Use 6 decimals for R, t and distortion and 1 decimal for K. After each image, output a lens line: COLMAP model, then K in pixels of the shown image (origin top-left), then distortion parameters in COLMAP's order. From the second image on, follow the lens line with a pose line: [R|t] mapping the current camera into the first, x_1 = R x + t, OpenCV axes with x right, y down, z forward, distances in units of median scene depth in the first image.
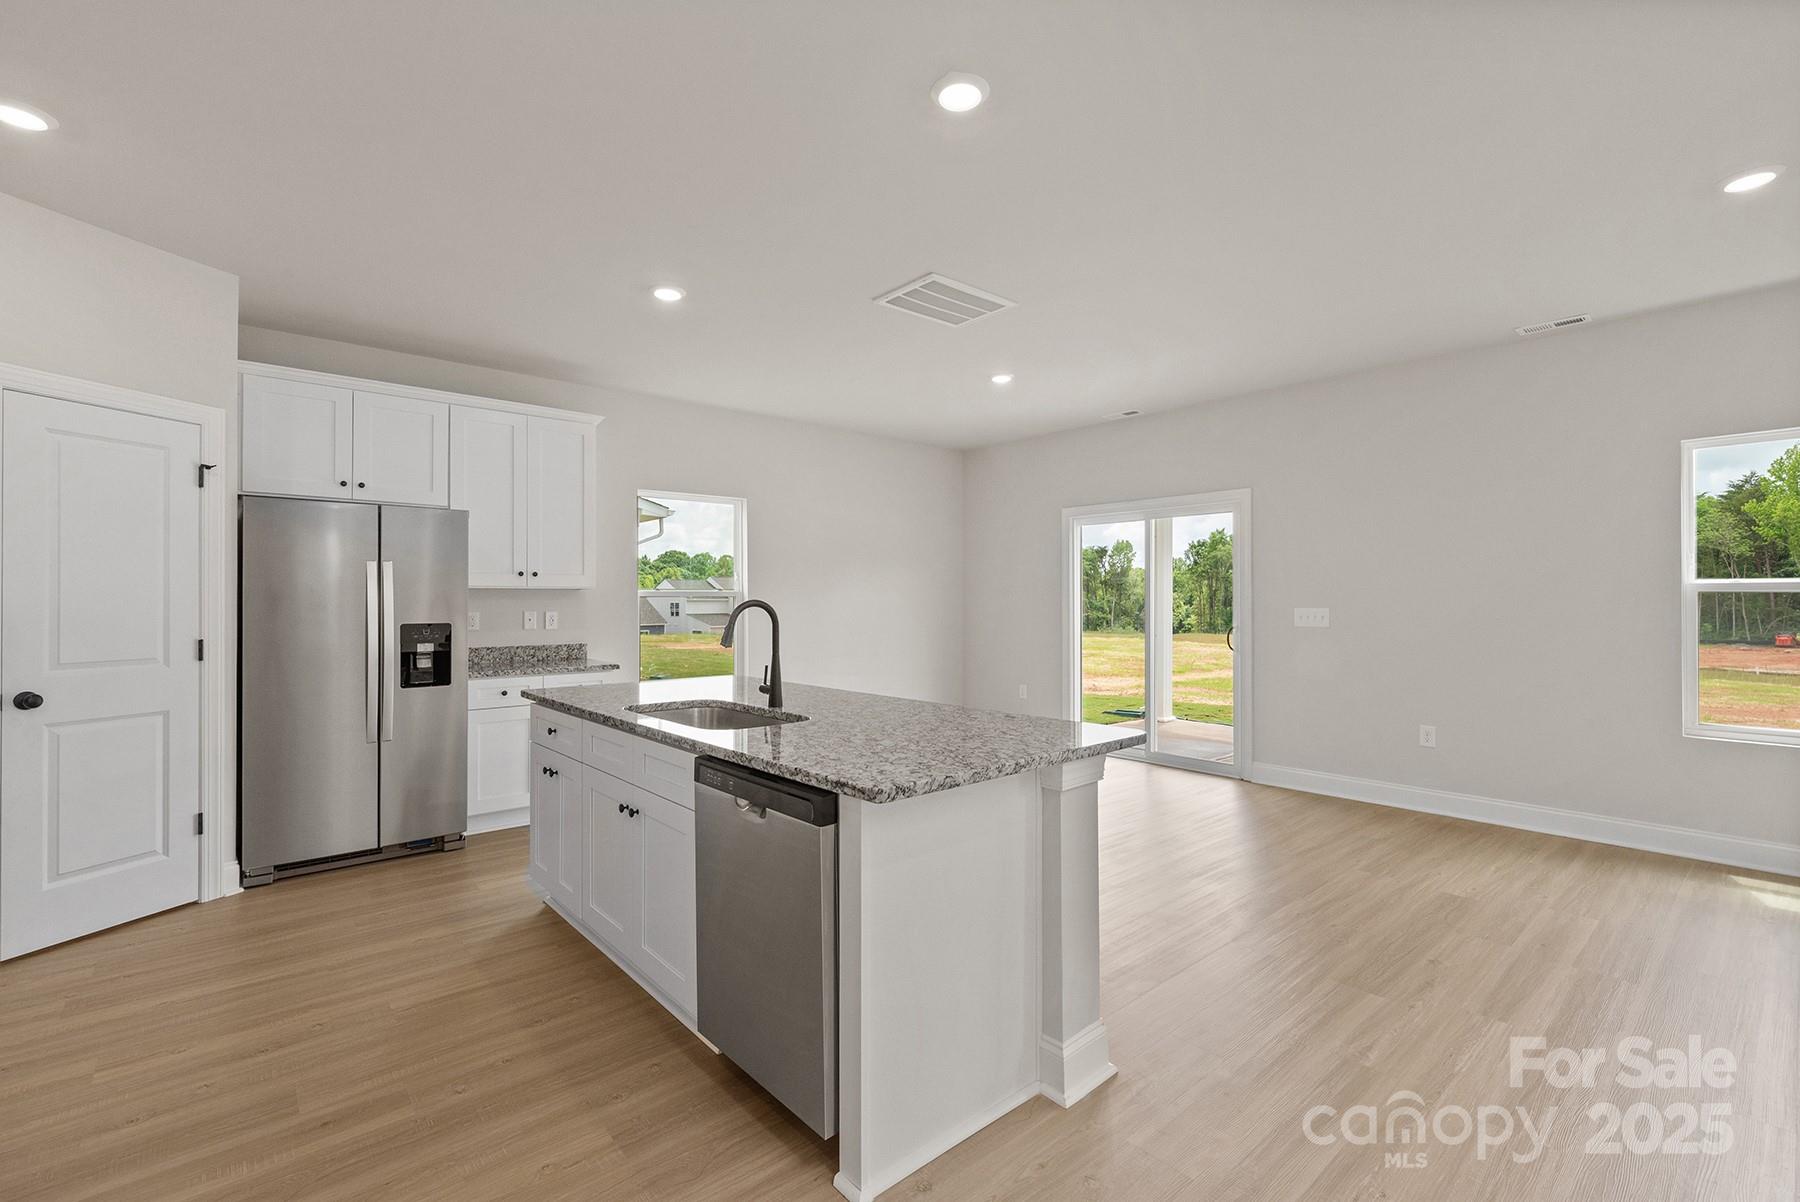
lens RADIAL K [[786.9, 0, 895.3], [0, 786.9, 603.3], [0, 0, 1]] dist [-0.013688, 0.001166]
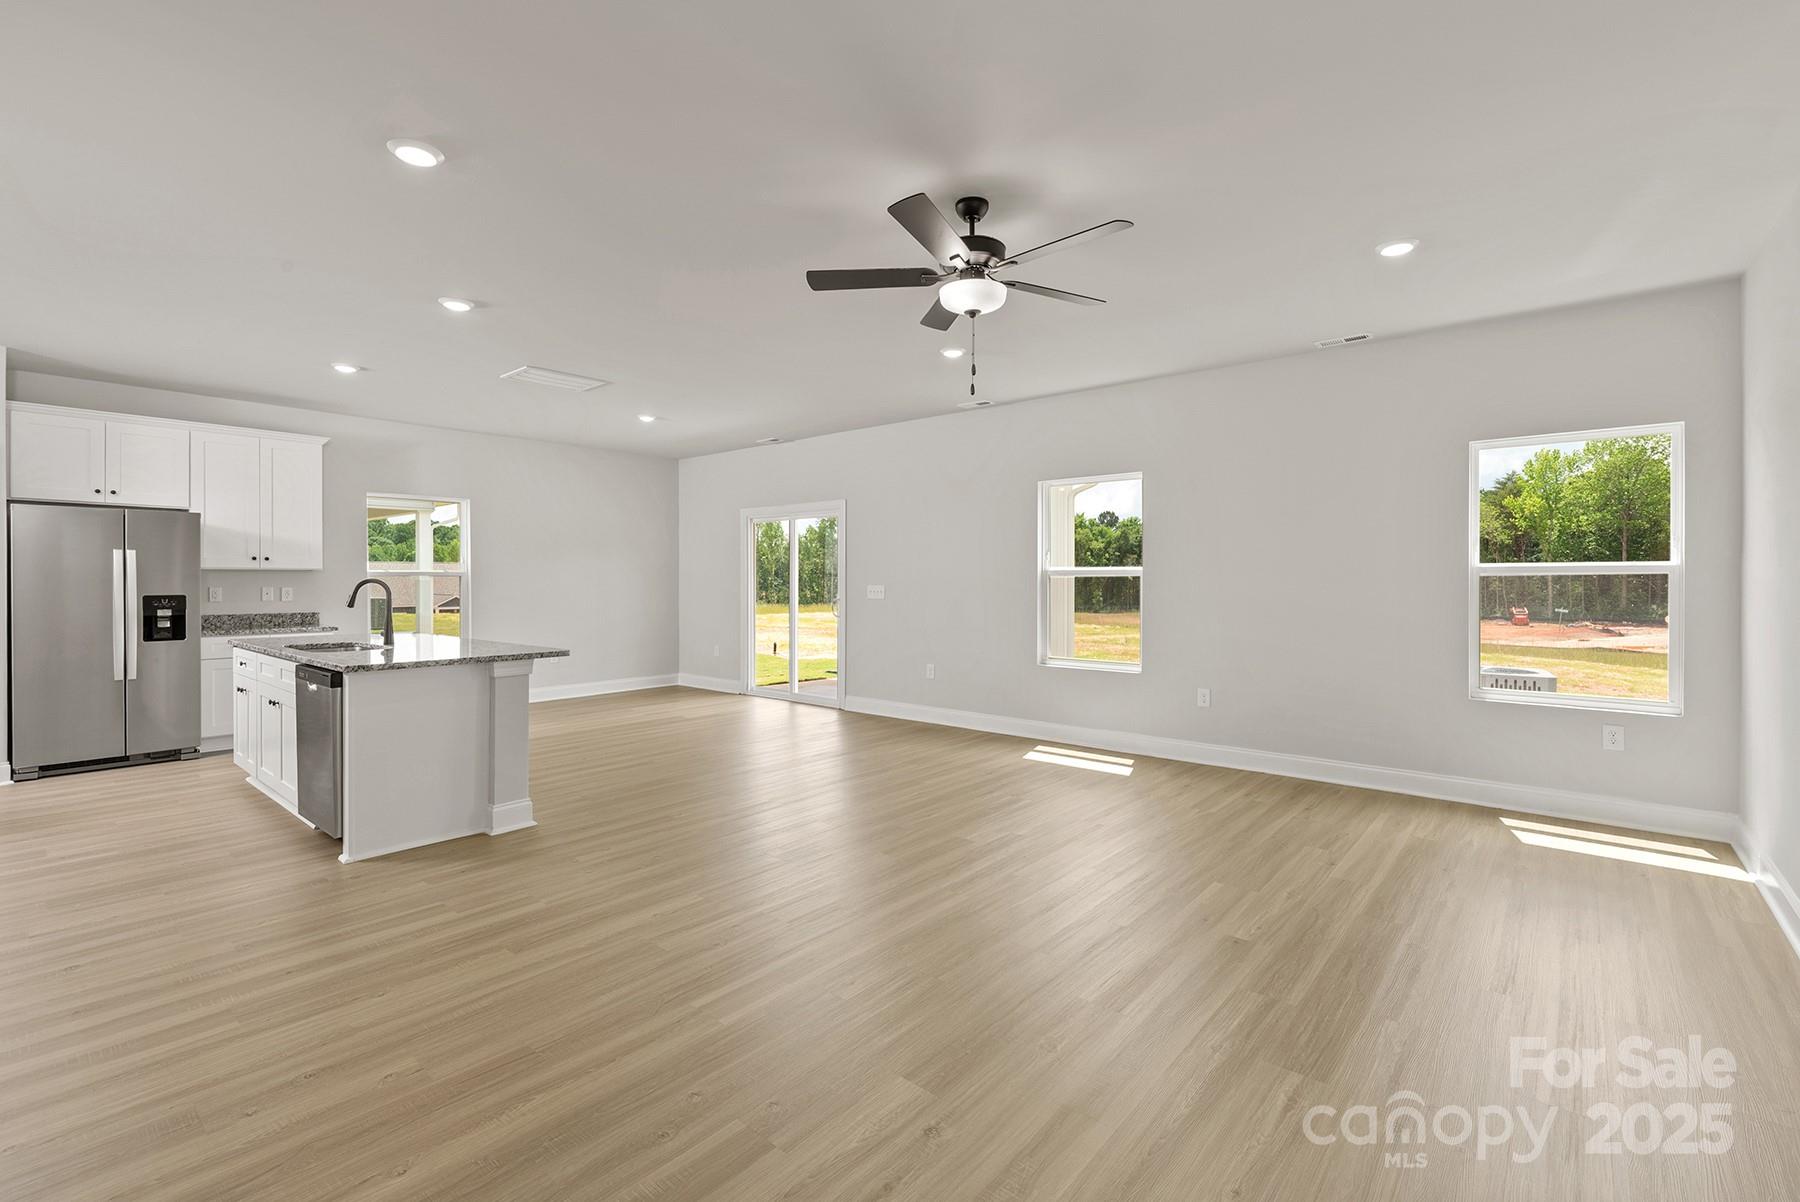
lens RADIAL K [[786.9, 0, 906.3], [0, 786.9, 590.0], [0, 0, 1]] dist [-0.013688, 0.001166]
pose [[0.986952, 0.001540, 0.161005, 0.364389], [-0.003214, 0.999943, 0.010138, -0.001381], [-0.160980, -0.010523, 0.986902, -0.437660]]
